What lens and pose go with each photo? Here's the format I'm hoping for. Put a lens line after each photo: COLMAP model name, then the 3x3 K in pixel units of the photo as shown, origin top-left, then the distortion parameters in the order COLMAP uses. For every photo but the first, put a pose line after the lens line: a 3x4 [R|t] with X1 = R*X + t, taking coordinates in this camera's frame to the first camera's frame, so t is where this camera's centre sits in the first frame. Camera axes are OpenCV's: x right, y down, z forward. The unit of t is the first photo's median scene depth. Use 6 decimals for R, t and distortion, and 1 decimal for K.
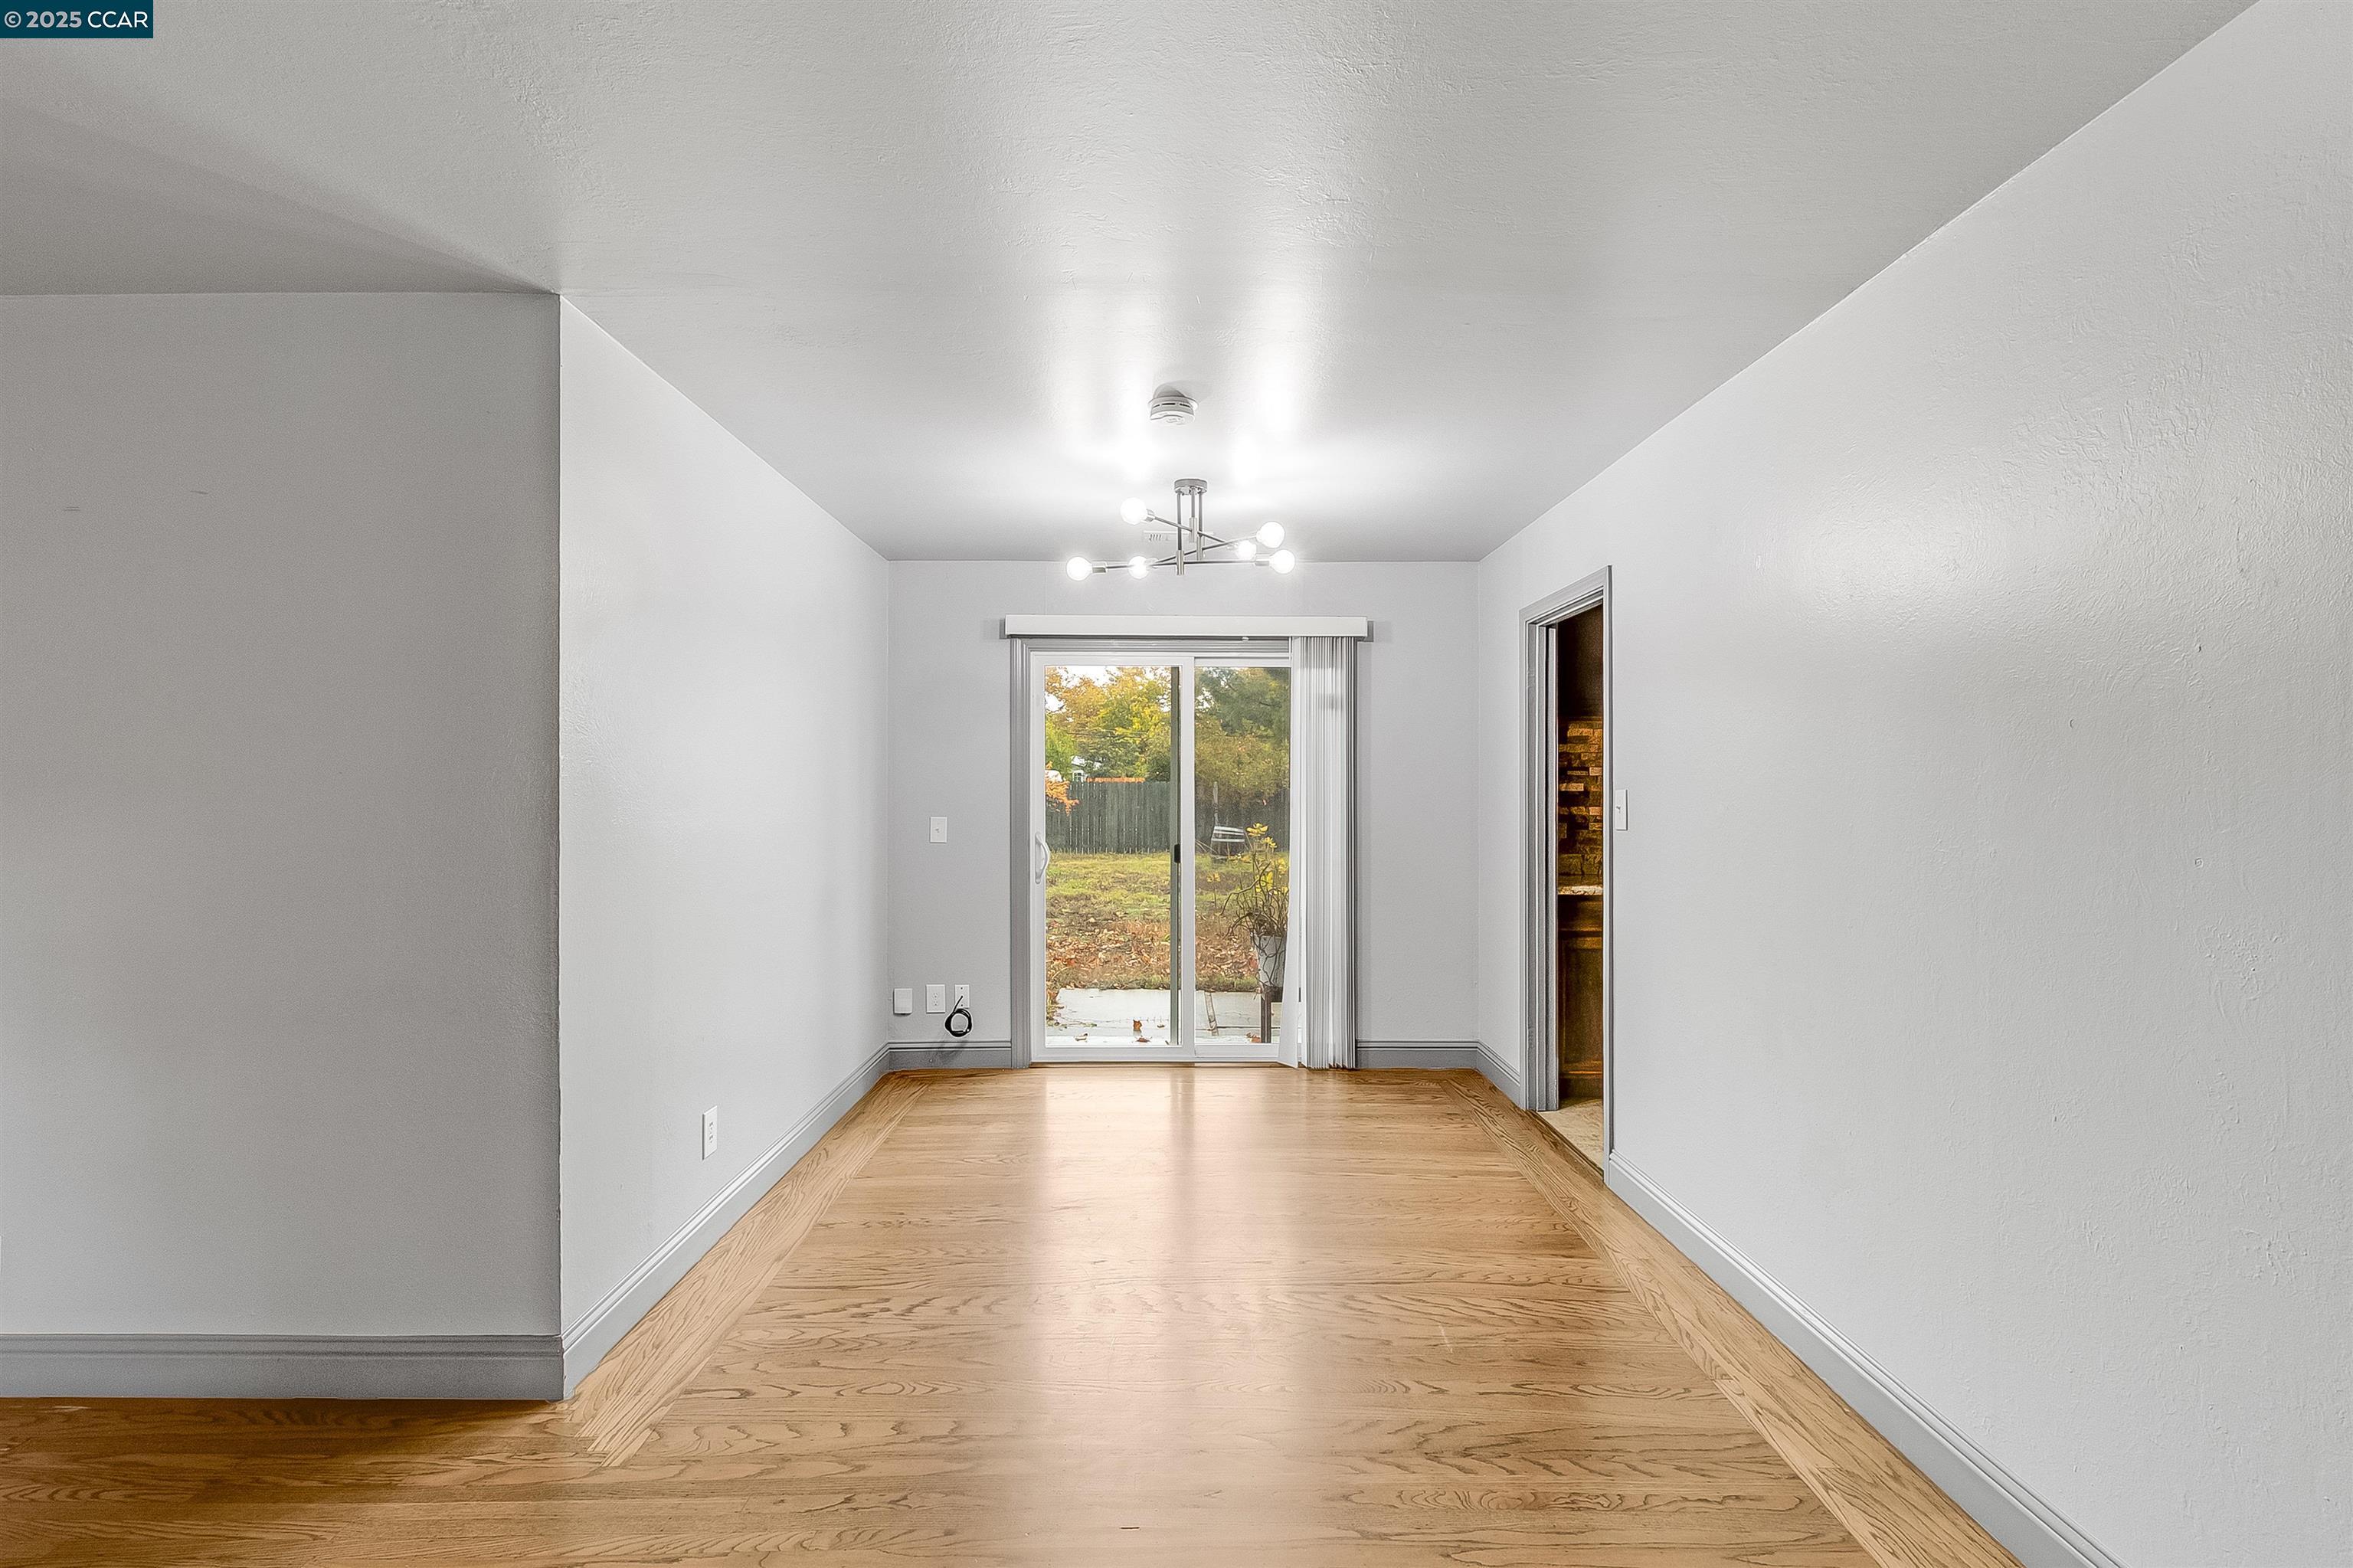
lens RADIAL K [[1103.1, 0, 1184.5], [0, 1103.1, 792.9], [0, 0, 1]] dist [-0.012570, 0.001377]
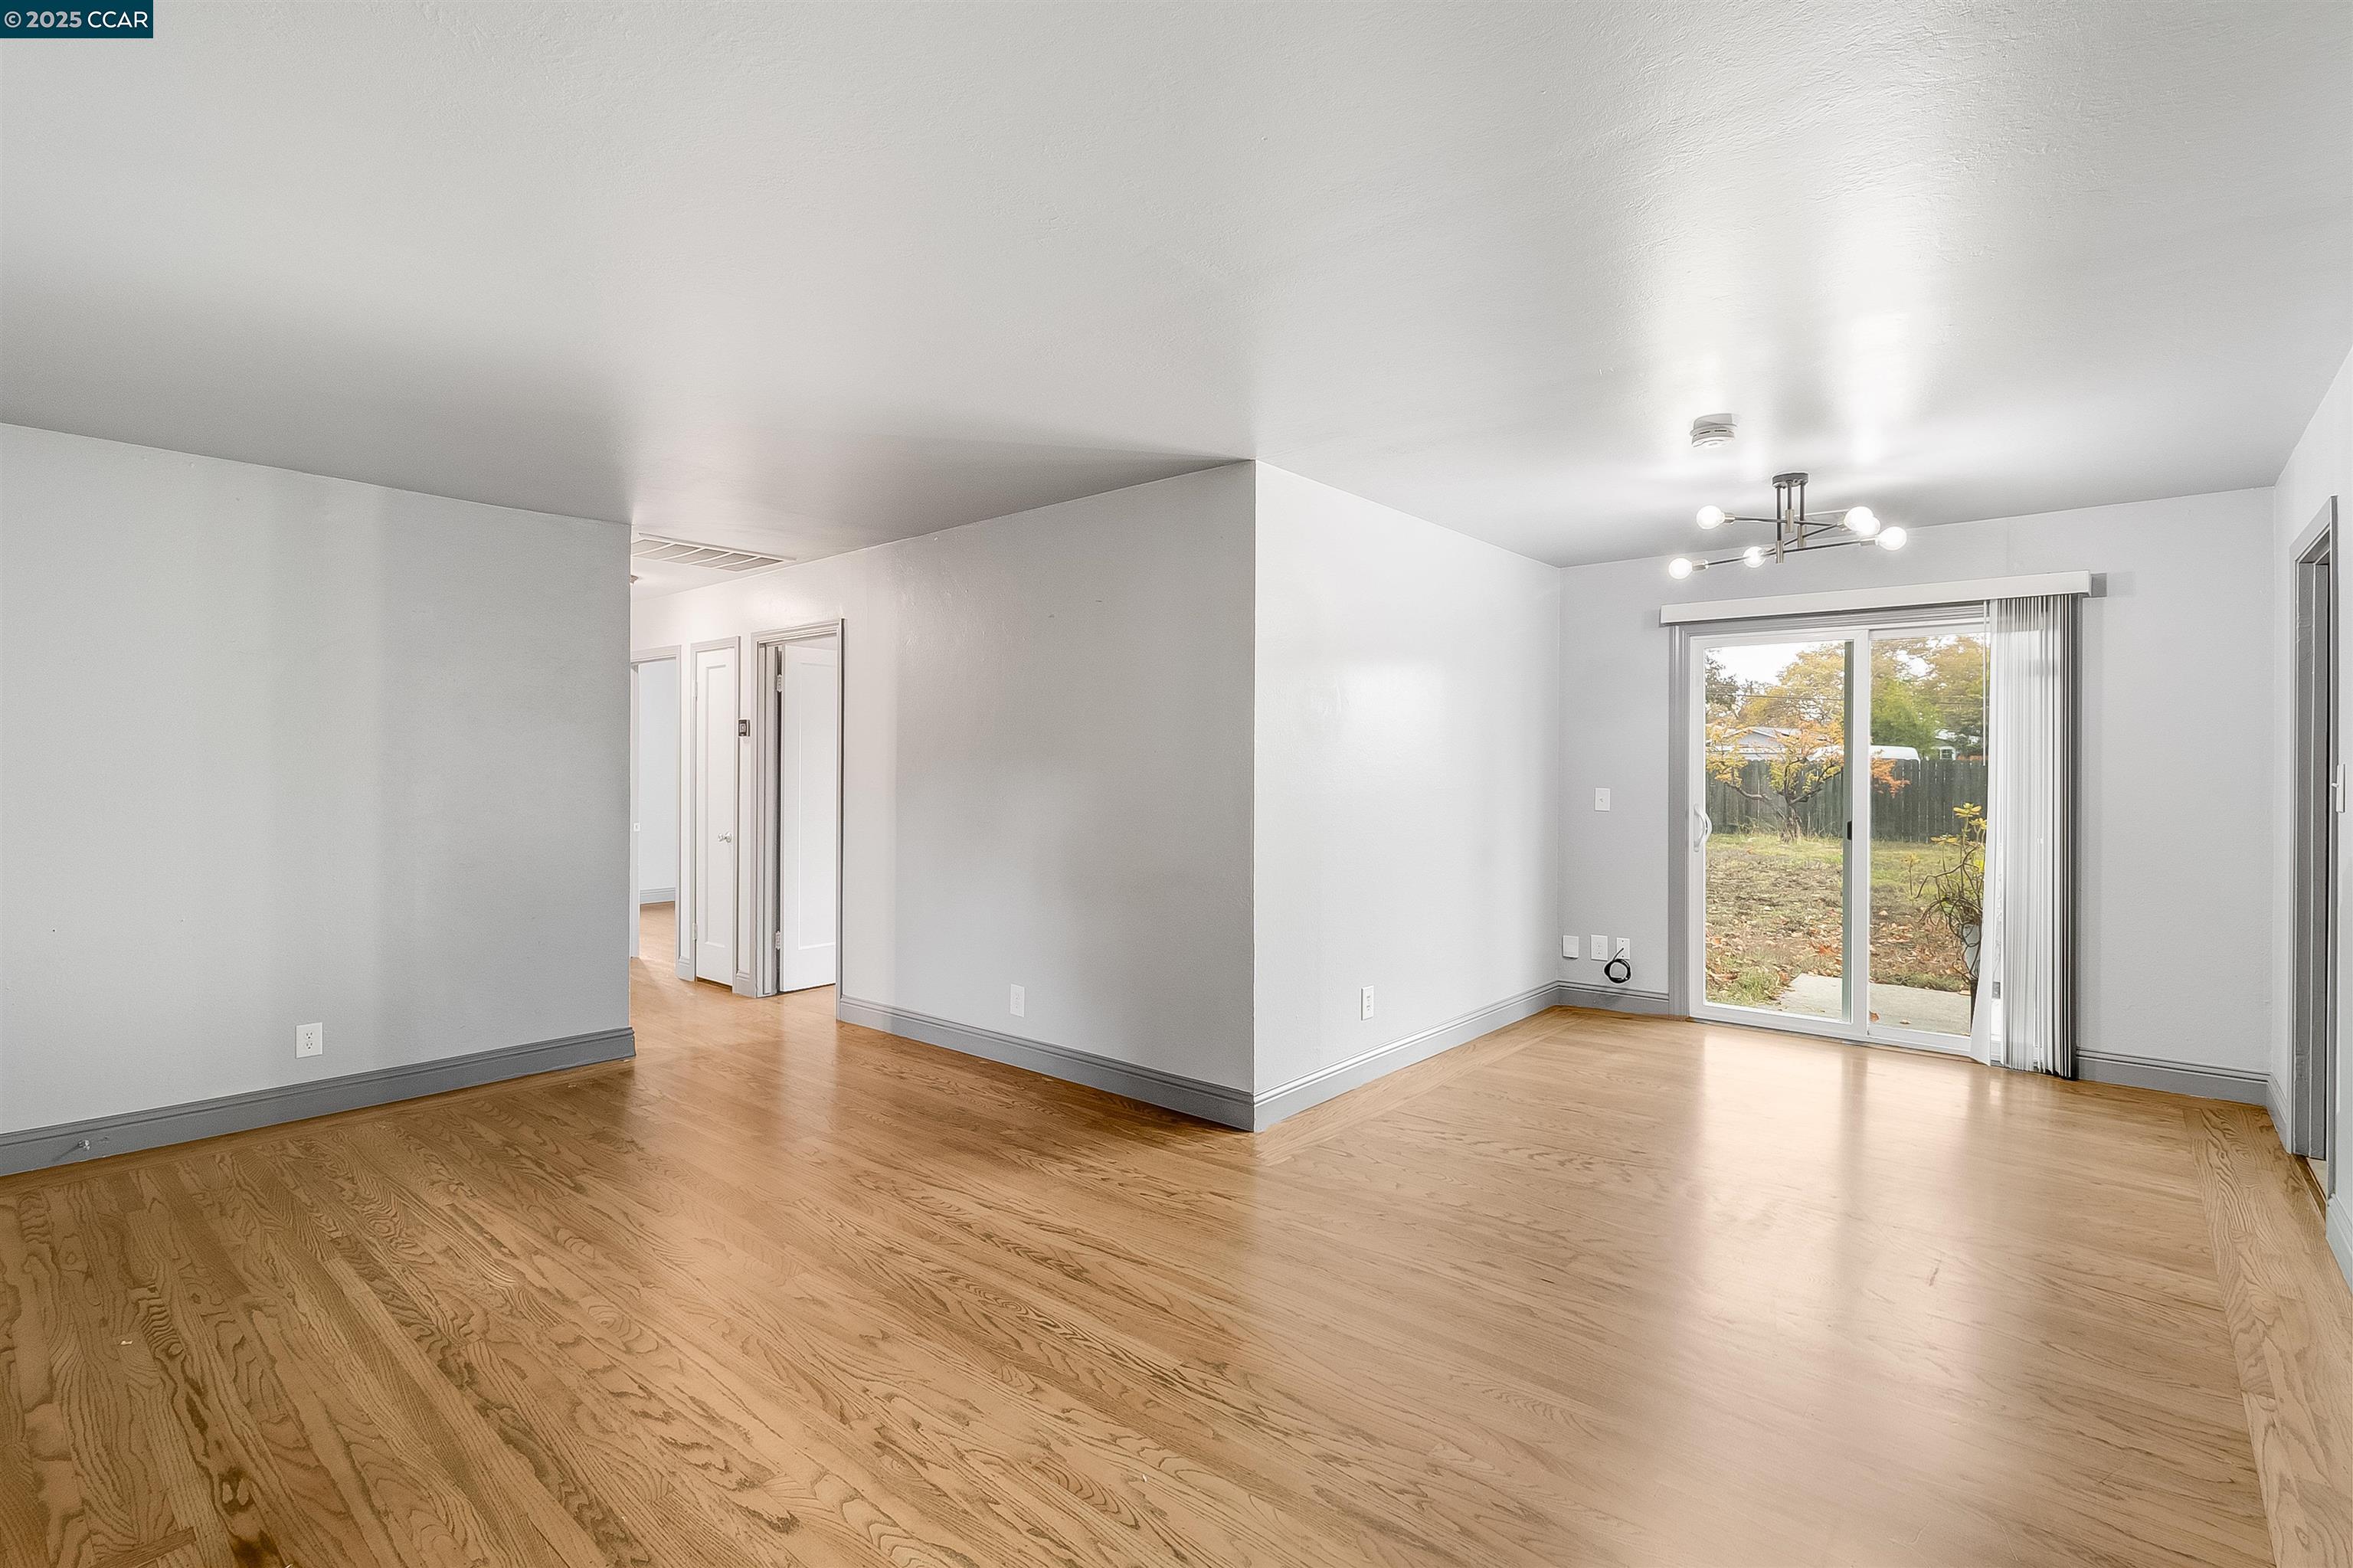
lens RADIAL K [[1103.1, 0, 1171.6], [0, 1103.1, 765.2], [0, 0, 1]] dist [-0.012570, 0.001377]
pose [[0.749772, 0.003041, -0.661690, 0.195959], [-0.006723, 0.999973, -0.003023, 0.004718], [0.661662, 0.006715, 0.749772, -0.146660]]
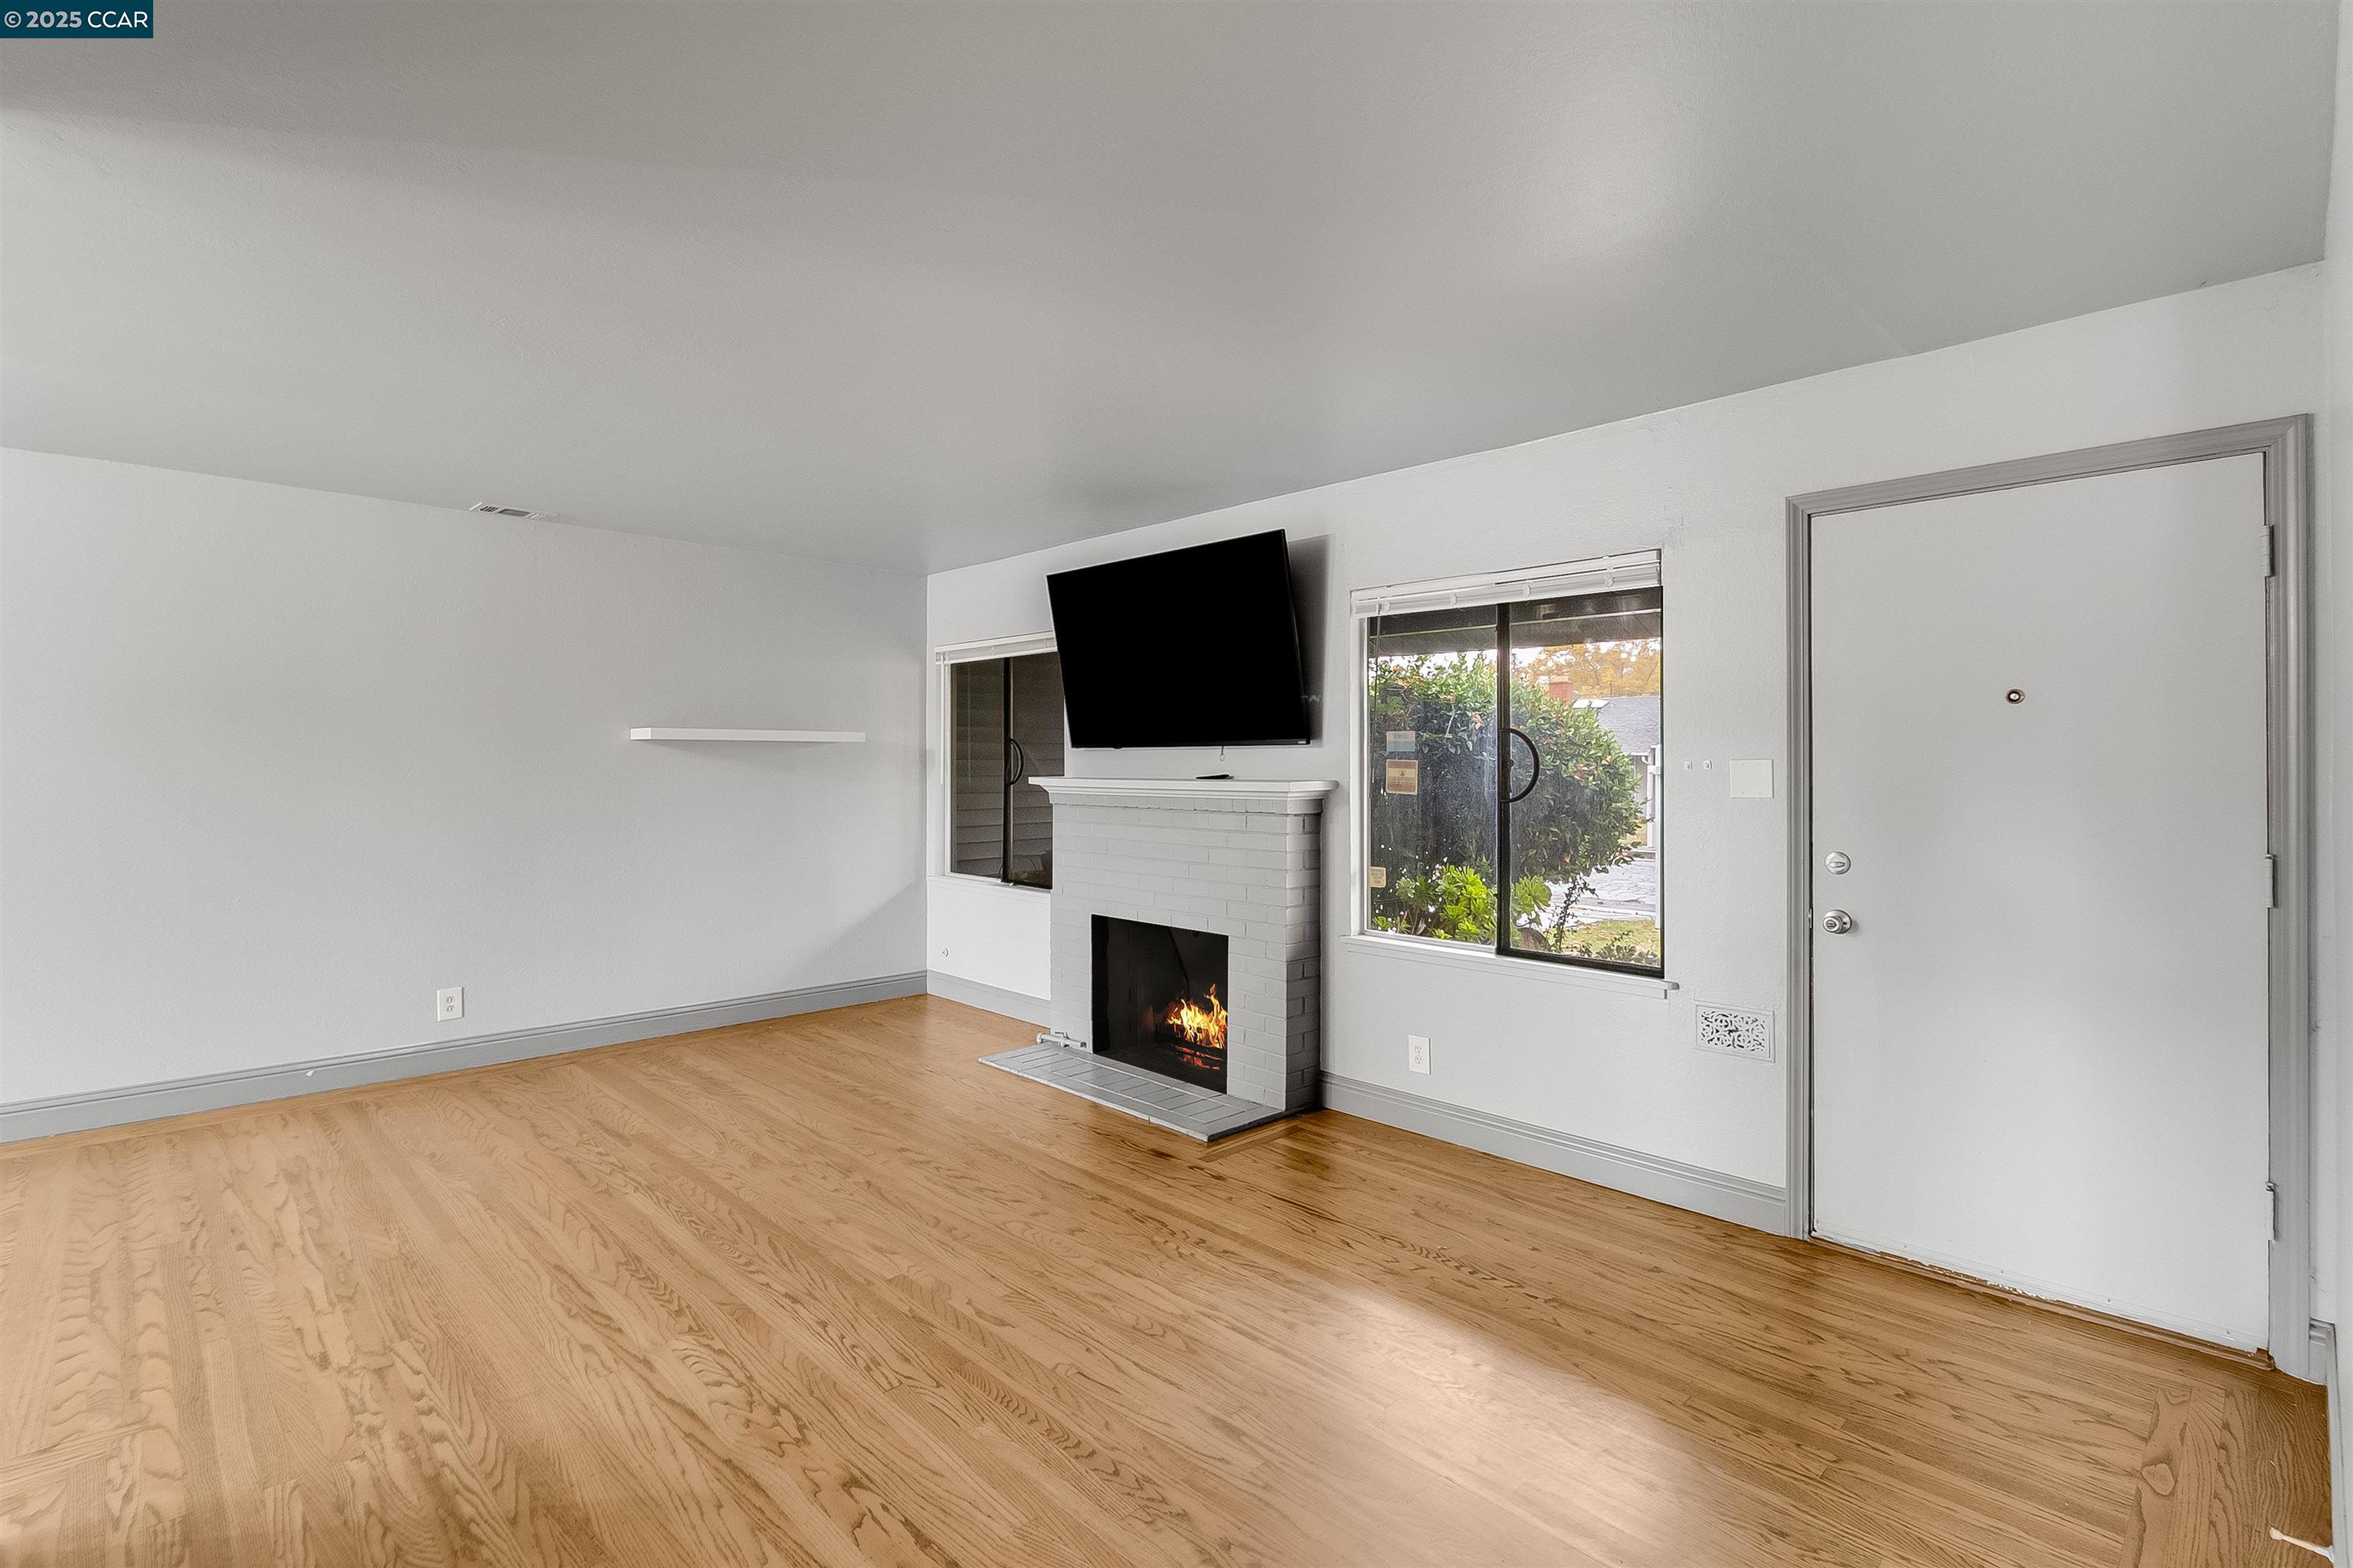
lens RADIAL K [[1103.1, 0, 1192.4], [0, 1103.1, 765.5], [0, 0, 1]] dist [-0.012570, 0.001377]
pose [[-0.700276, -0.009548, 0.713808, -0.797206], [-0.000526, 0.999917, 0.012860, -0.004187], [-0.713872, 0.008630, -0.700223, 0.418052]]
